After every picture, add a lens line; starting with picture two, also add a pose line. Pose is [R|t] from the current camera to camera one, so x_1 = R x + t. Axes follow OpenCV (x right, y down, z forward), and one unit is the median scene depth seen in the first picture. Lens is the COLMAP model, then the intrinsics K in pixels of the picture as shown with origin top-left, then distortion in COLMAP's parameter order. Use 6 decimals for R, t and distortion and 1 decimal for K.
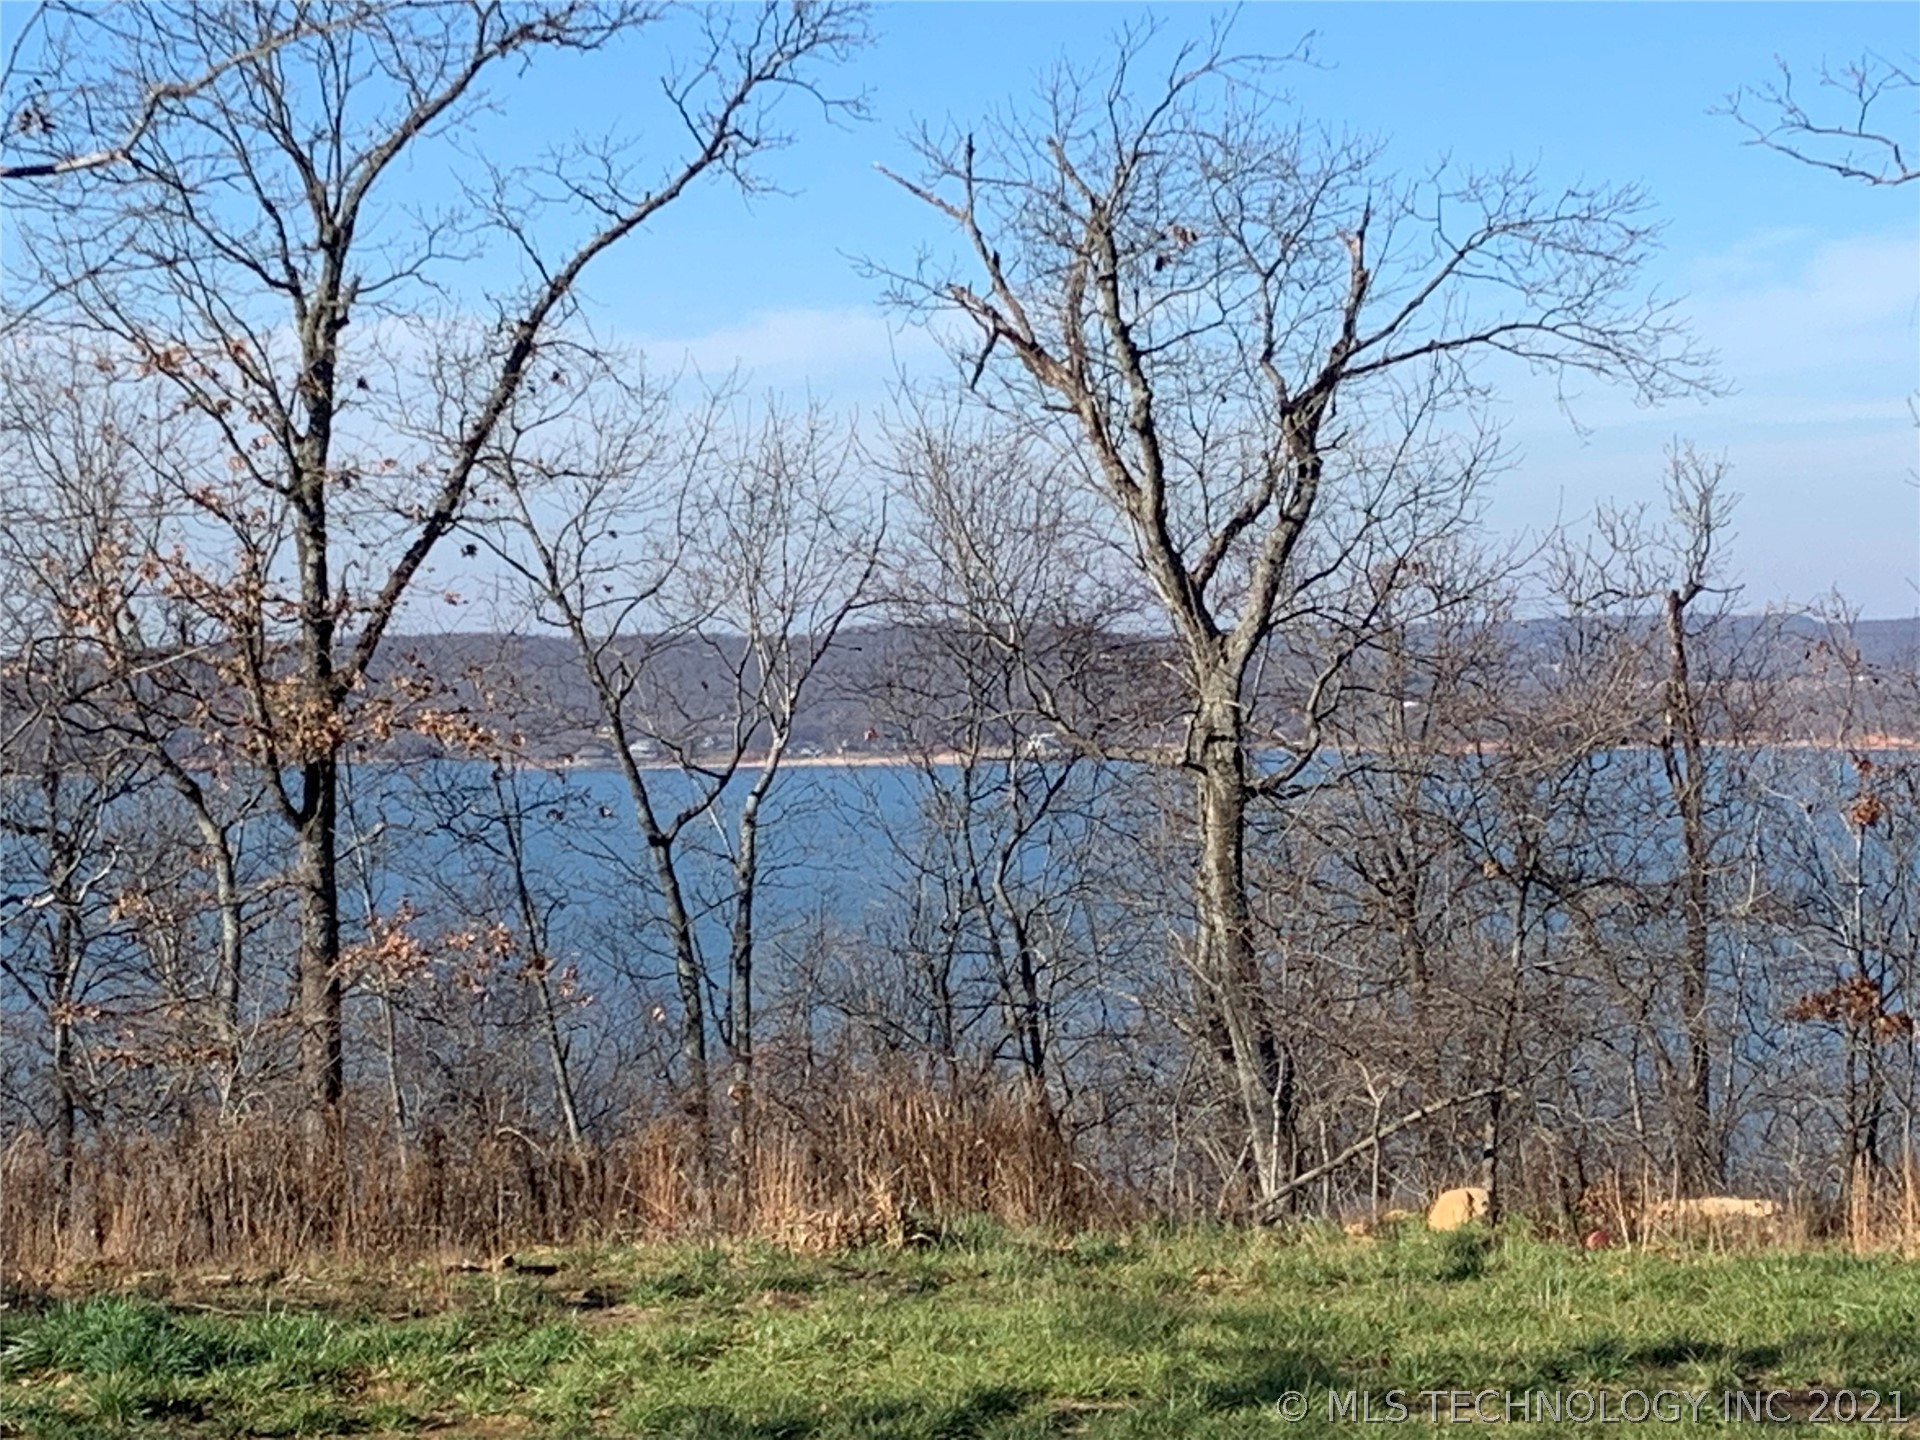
lens RADIAL K [[5010.4, 0, 959.7], [0, 5010.4, 726.1], [0, 0, 1]] dist [0.064267, 0.000000]
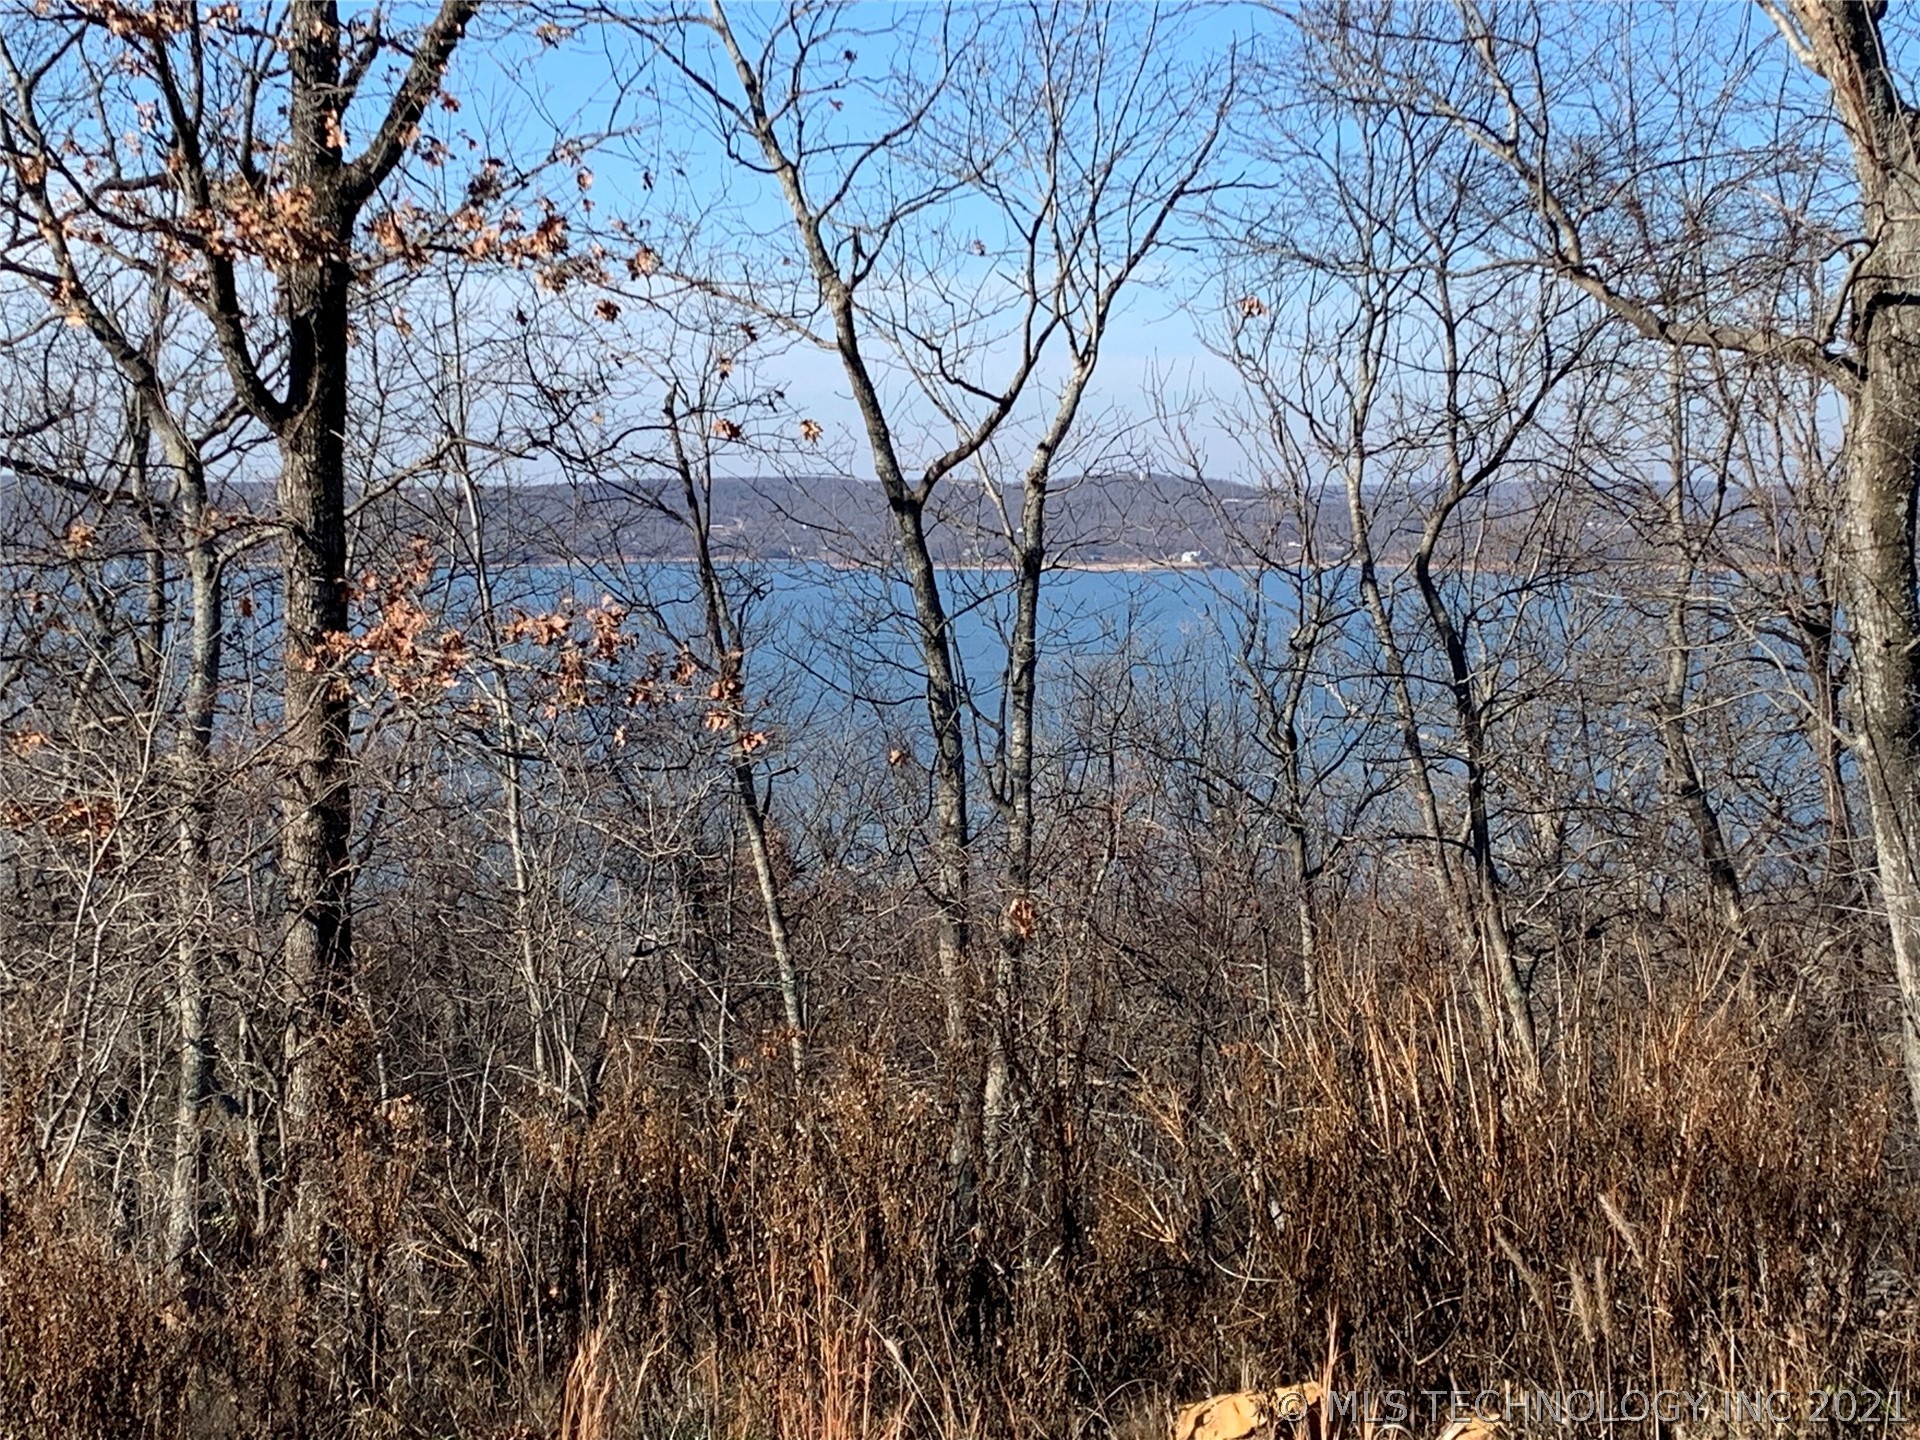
lens RADIAL K [[3354.8, 0, 959.4], [0, 3354.8, 720.3], [0, 0, 1]] dist [0.017782, 0.000000]
pose [[0.998267, 0.025878, -0.052855, -0.027920], [-0.023038, 0.998294, 0.053655, 0.027989], [0.054153, -0.052345, 0.997160, 0.546559]]
